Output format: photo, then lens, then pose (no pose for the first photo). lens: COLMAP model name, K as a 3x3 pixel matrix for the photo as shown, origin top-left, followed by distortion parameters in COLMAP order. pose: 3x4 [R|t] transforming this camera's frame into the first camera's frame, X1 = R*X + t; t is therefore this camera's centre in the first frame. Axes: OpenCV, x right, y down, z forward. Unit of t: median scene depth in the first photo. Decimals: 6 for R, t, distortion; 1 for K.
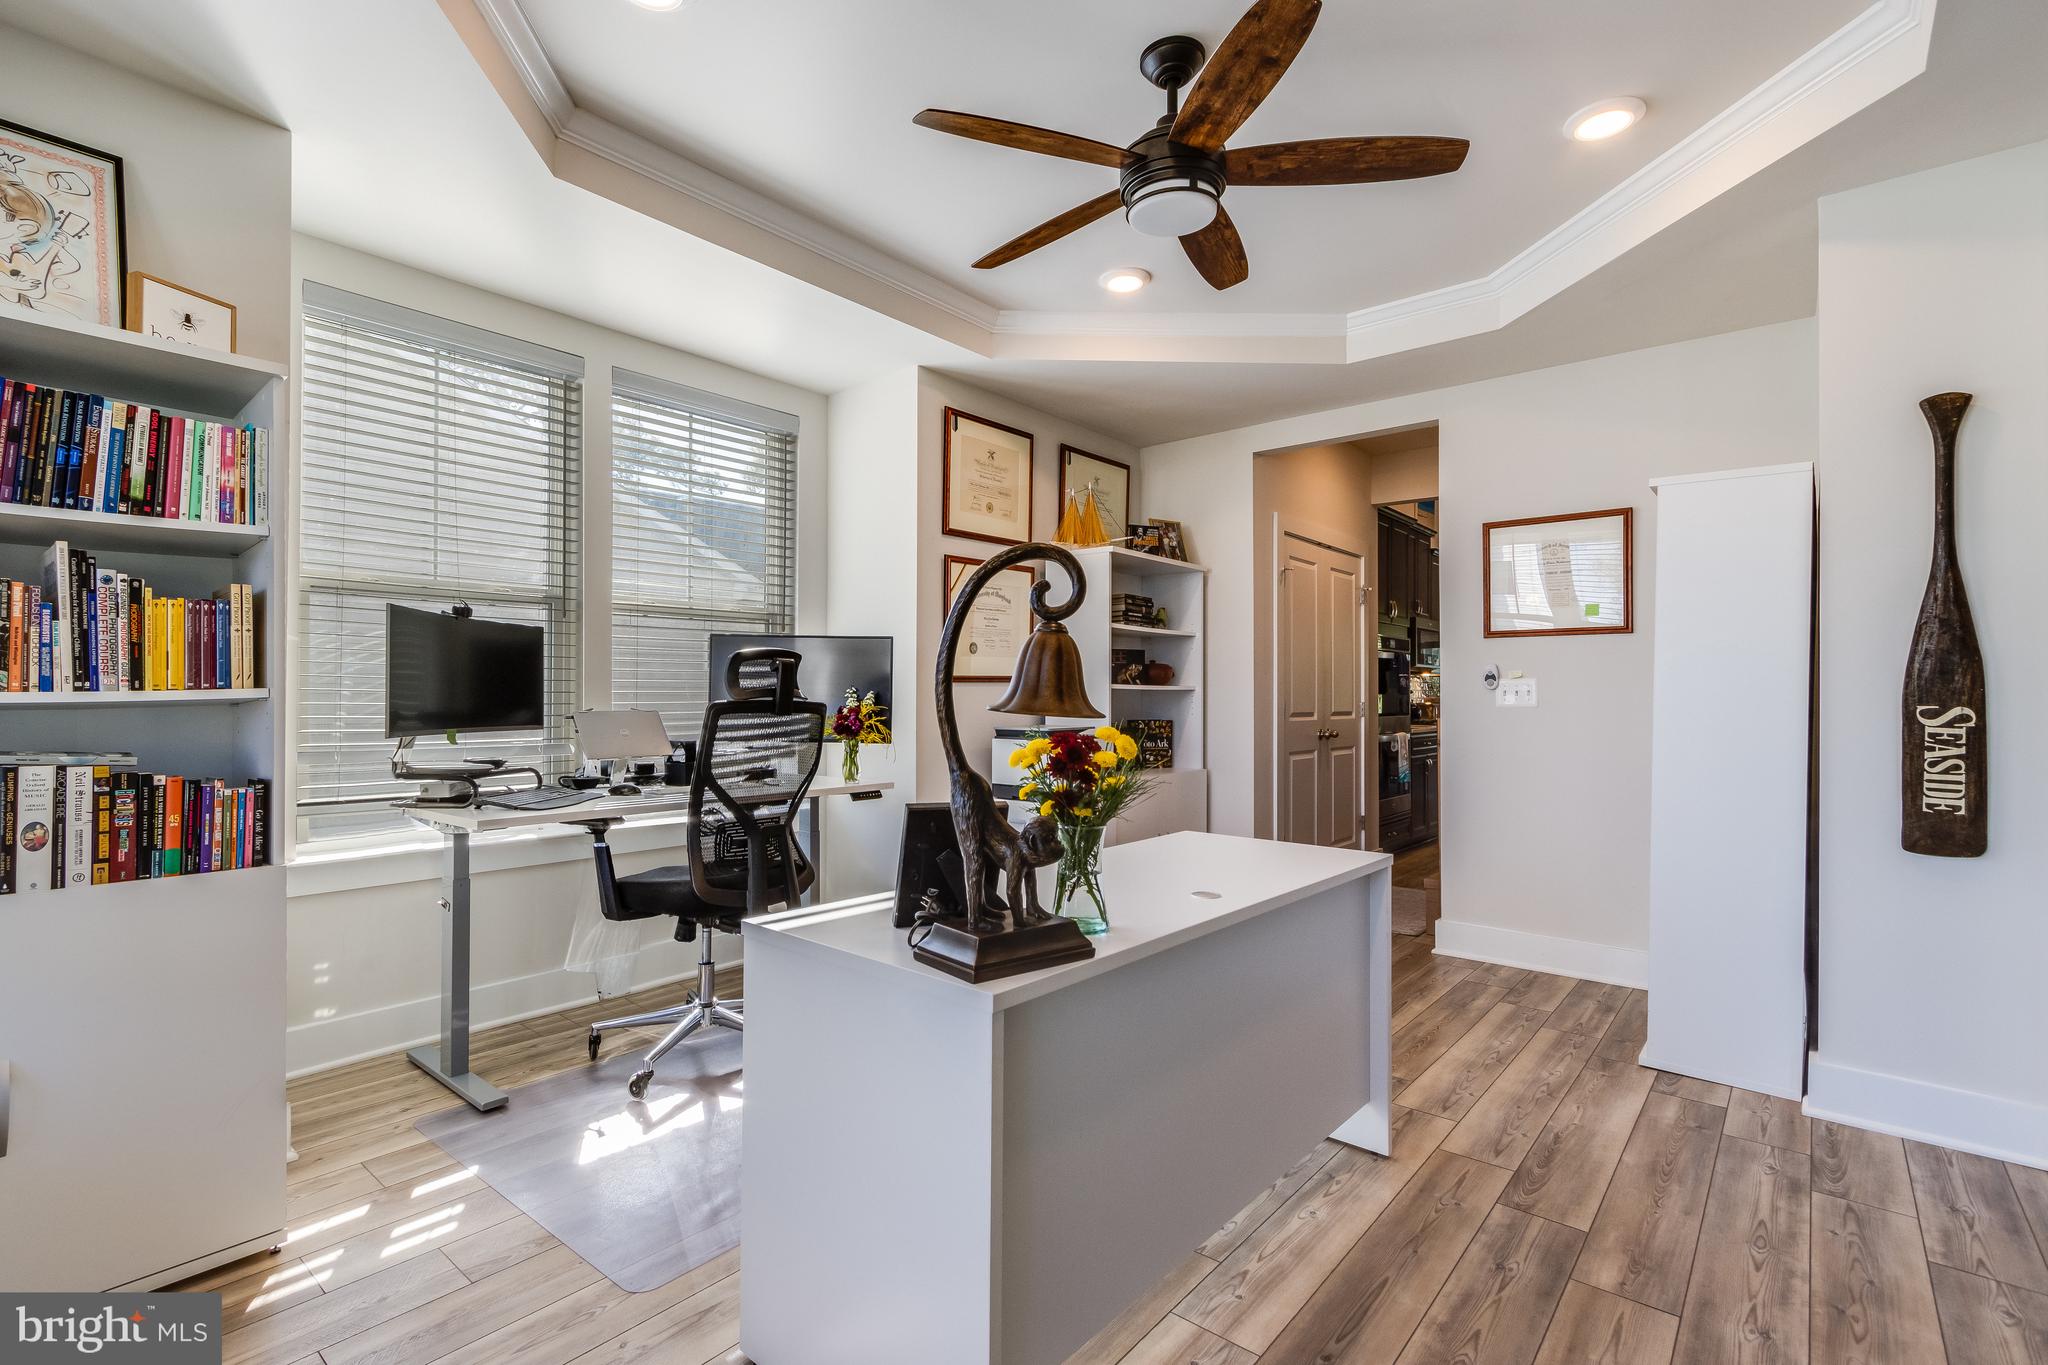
lens RADIAL K [[941.0, 0, 987.3], [0, 941.0, 686.3], [0, 0, 1]] dist [0.008380, -0.000454]
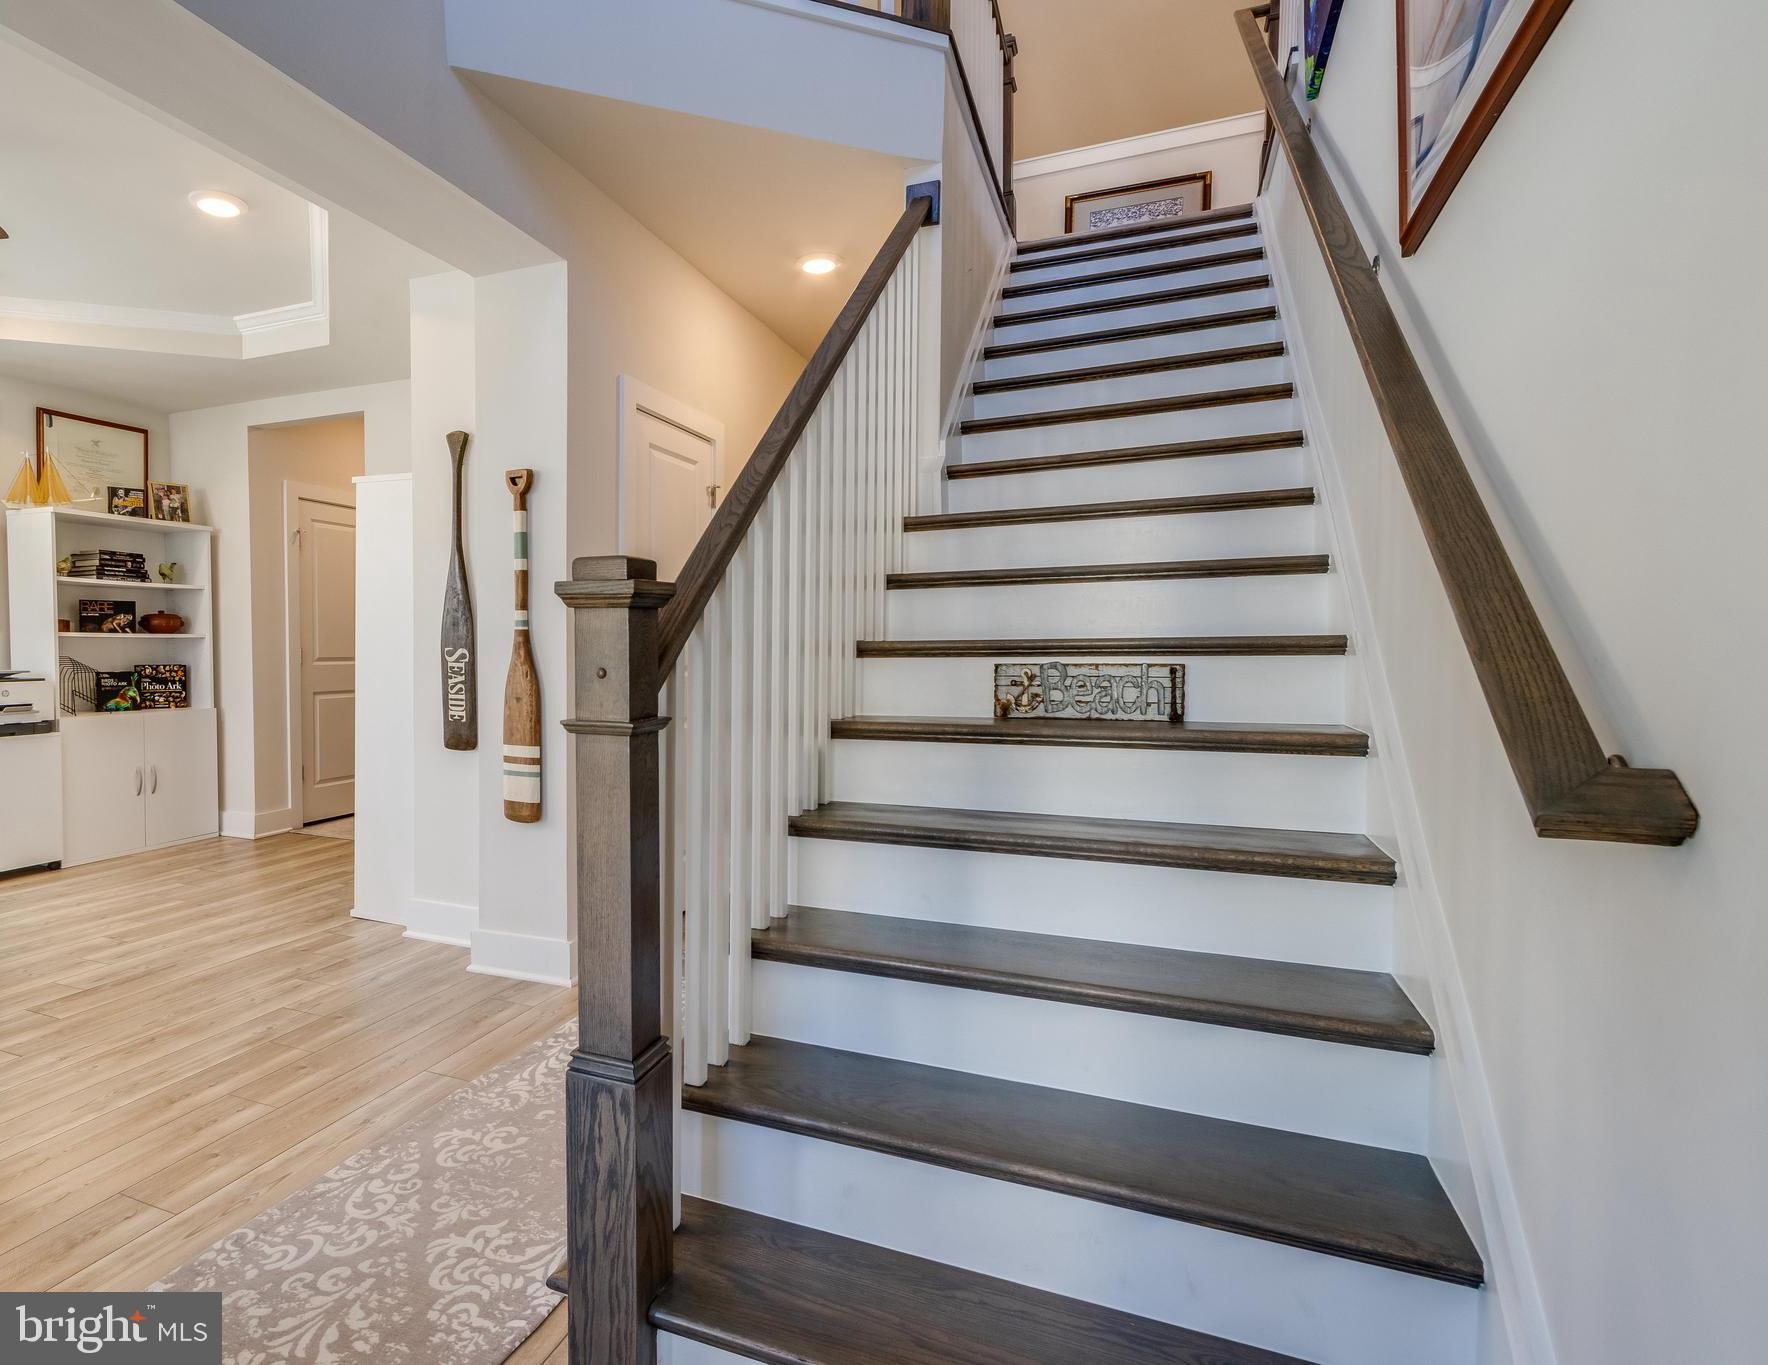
lens RADIAL K [[951.0, 0, 722.5], [0, 951.0, 683.5], [0, 0, 1]] dist [0.003780, 0.000475]
pose [[0.958618, -0.012521, 0.284421, 0.880432], [-0.001381, 0.998816, 0.048628, 0.003524], [-0.284693, -0.047009, 0.957465, -0.464230]]
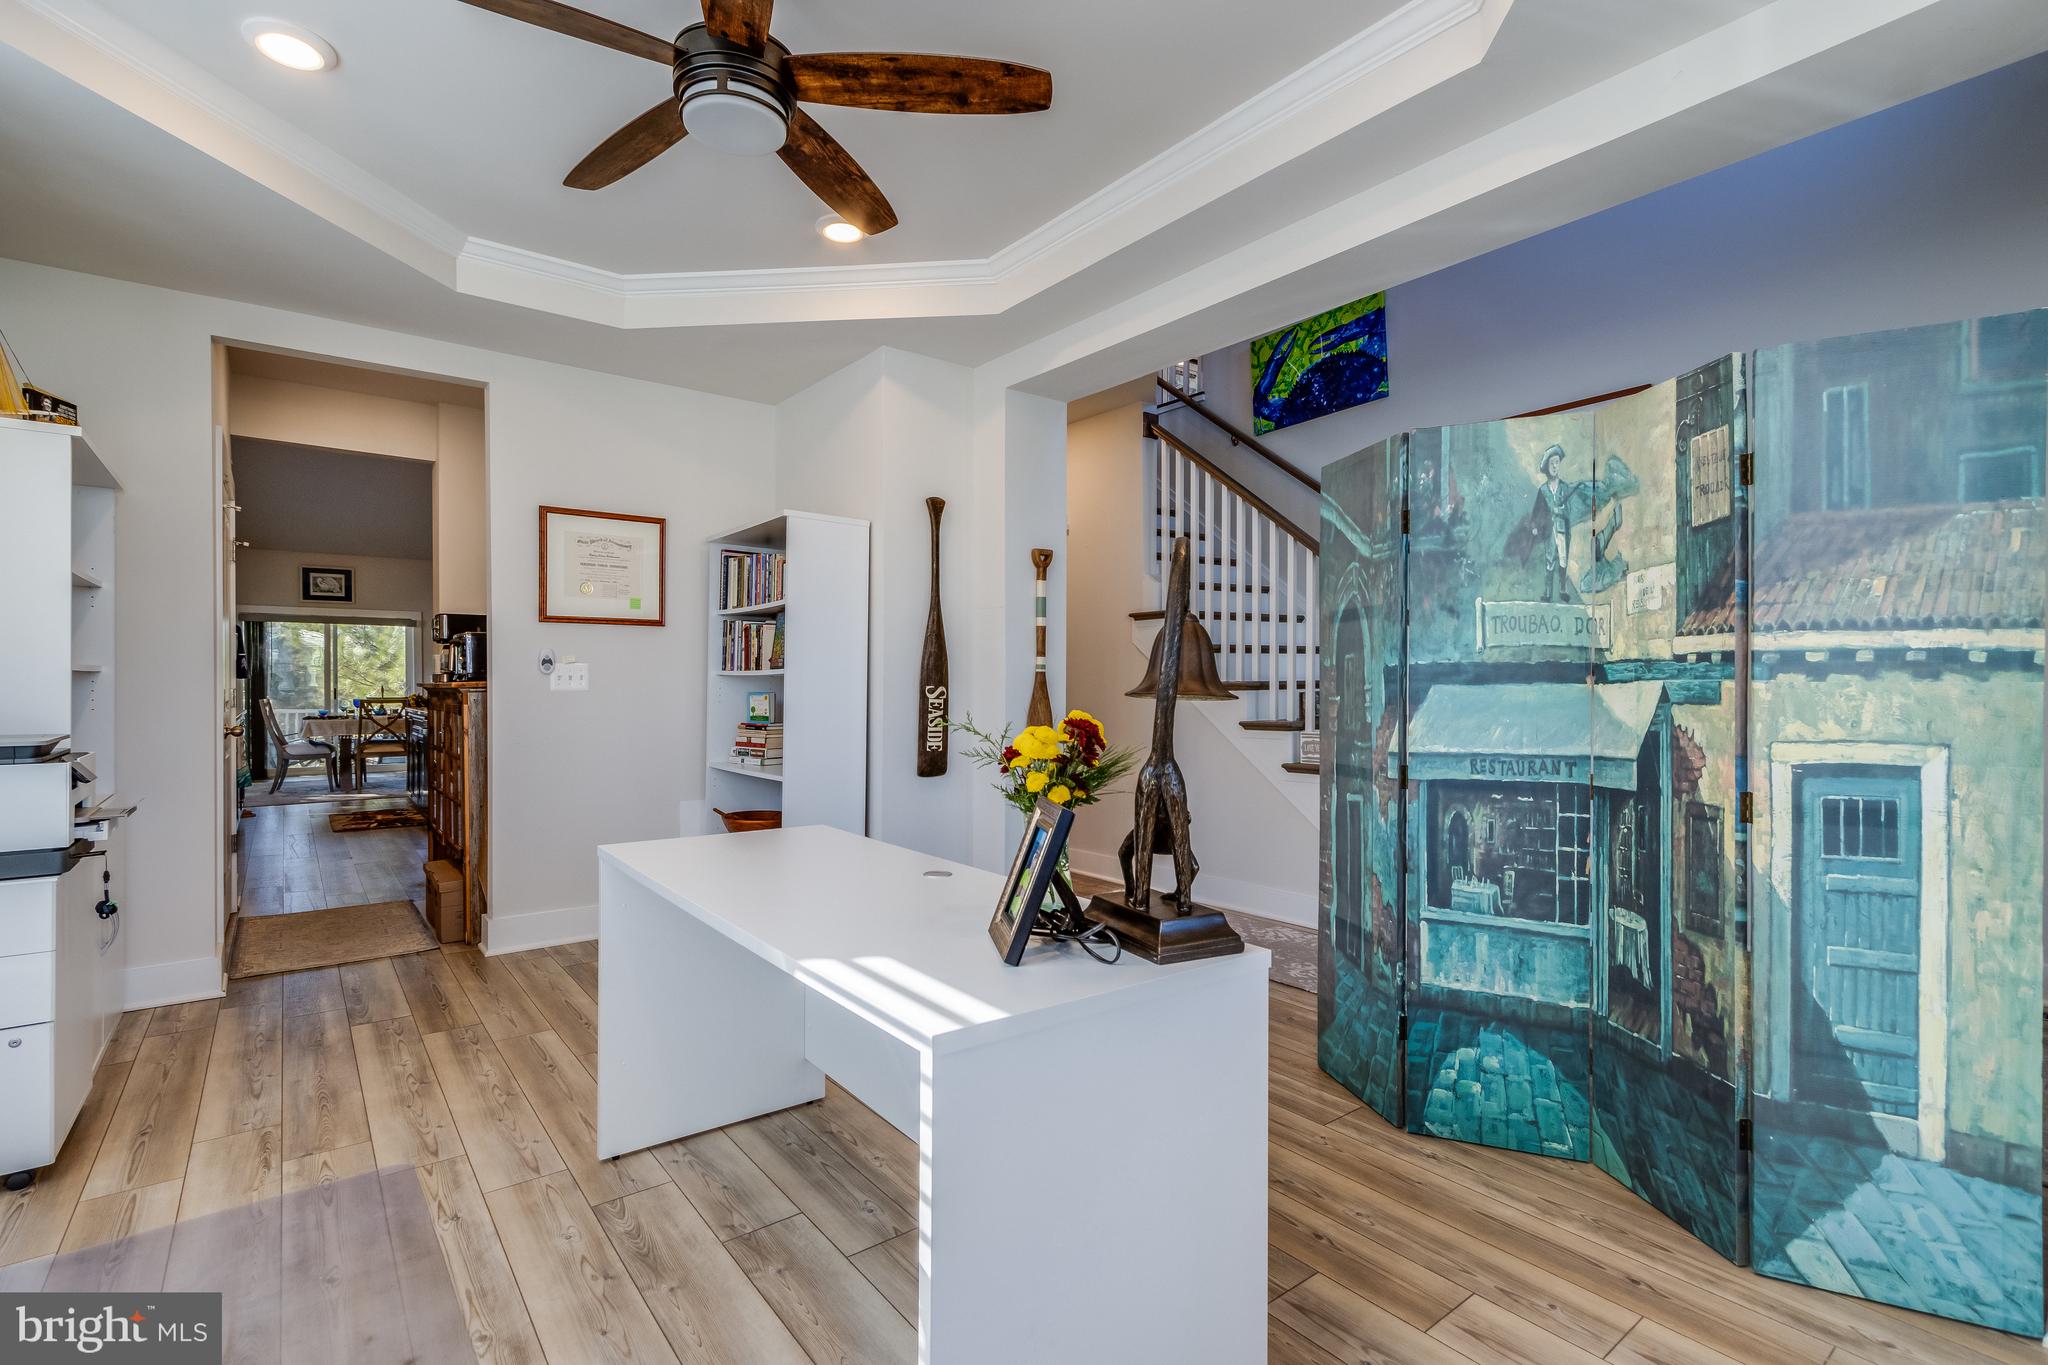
lens RADIAL K [[941.0, 0, 987.3], [0, 941.0, 686.3], [0, 0, 1]] dist [0.008380, -0.000454]
pose [[0.213790, -0.008085, 0.976846, -0.521937], [-0.009167, 0.999905, 0.010282, 0.003075], [-0.976837, -0.011153, 0.213696, 0.499281]]
